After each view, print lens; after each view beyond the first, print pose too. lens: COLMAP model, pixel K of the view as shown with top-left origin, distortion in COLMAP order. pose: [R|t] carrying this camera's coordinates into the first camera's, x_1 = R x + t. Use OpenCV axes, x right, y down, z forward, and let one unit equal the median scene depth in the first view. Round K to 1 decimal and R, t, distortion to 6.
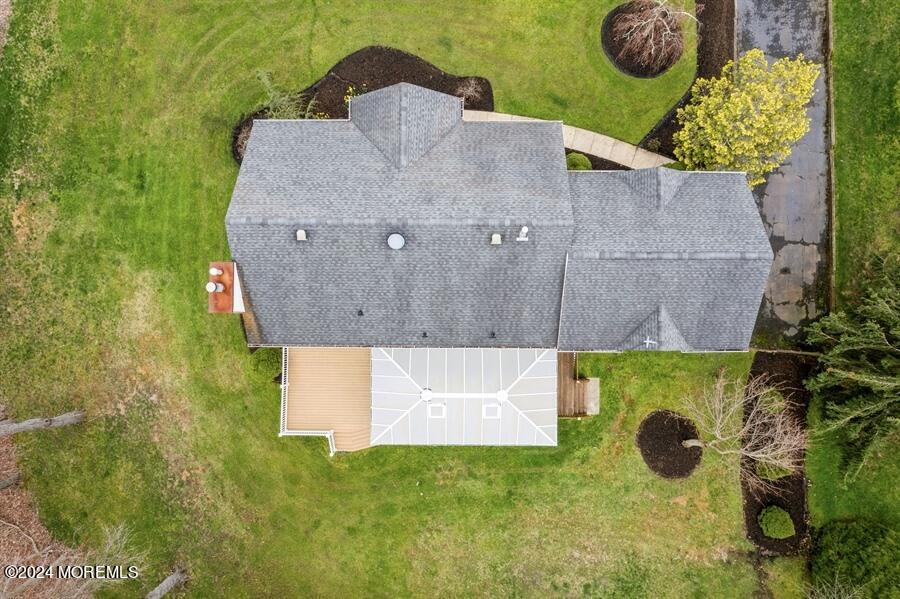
lens RADIAL K [[565.1, 0, 452.3], [0, 565.1, 295.3], [0, 0, 1]] dist [-0.027408, 0.019354]
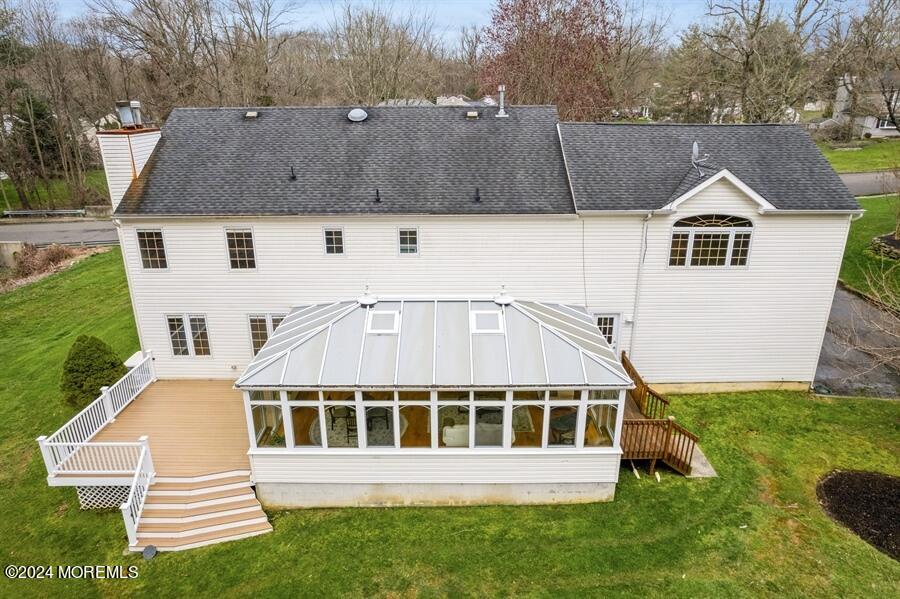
lens RADIAL K [[565.1, 0, 448.1], [0, 565.1, 298.9], [0, 0, 1]] dist [-0.027408, 0.019354]
pose [[0.999992, 0.001188, 0.003725, 0.026854], [0.002984, 0.383724, -0.923443, 0.589390], [-0.002526, 0.923447, 0.383717, 0.669273]]
